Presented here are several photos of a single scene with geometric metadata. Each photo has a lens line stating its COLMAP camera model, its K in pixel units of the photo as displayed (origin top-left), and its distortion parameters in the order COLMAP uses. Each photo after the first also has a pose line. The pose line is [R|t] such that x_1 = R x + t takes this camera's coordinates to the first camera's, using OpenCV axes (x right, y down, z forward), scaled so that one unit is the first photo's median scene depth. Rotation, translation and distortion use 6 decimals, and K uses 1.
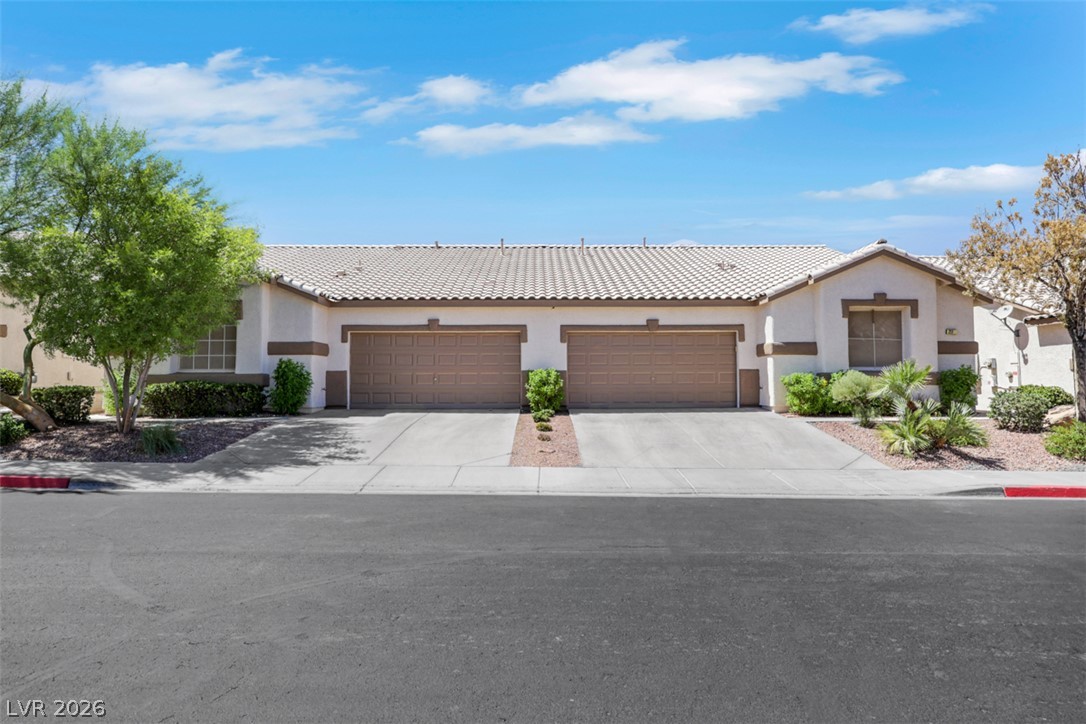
lens RADIAL K [[444.5, 0, 543.0], [0, 444.5, 362.0], [0, 0, 1]] dist [0.000894, 0.000188]
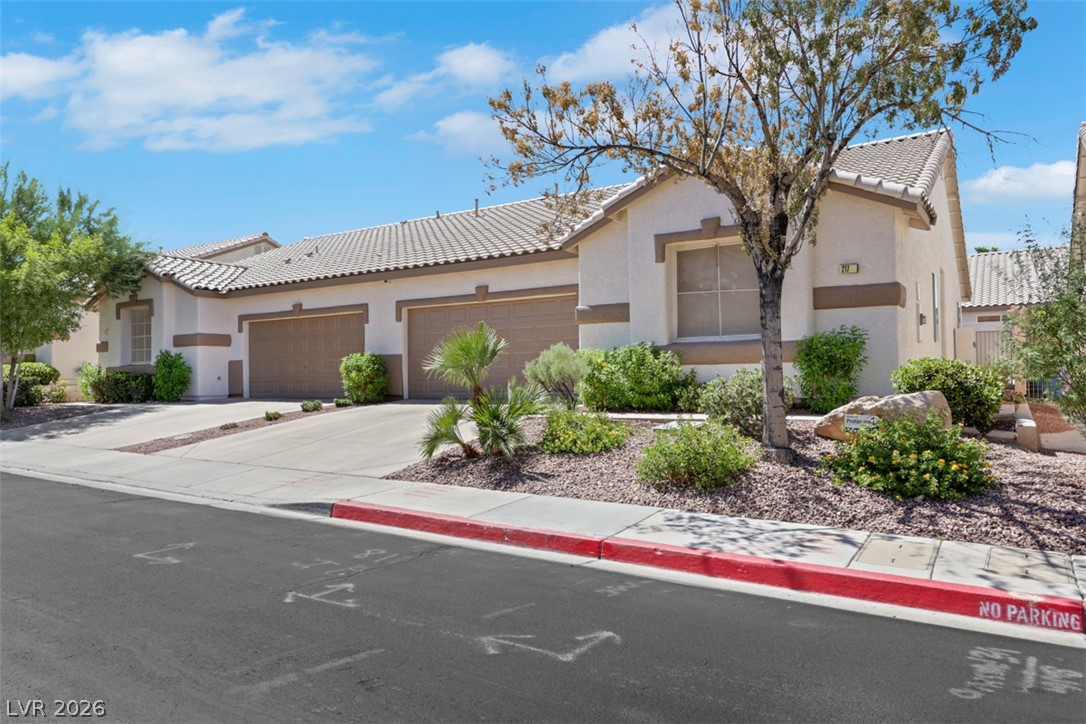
lens RADIAL K [[723.2, 0, 543.0], [0, 723.2, 362.0], [0, 0, 1]] dist [0.040619, 0.000789]
pose [[0.823386, -0.019936, -0.567131, 1.109315], [0.045573, 0.998478, 0.031067, 0.004480], [0.565649, -0.051426, 0.823041, 0.015478]]
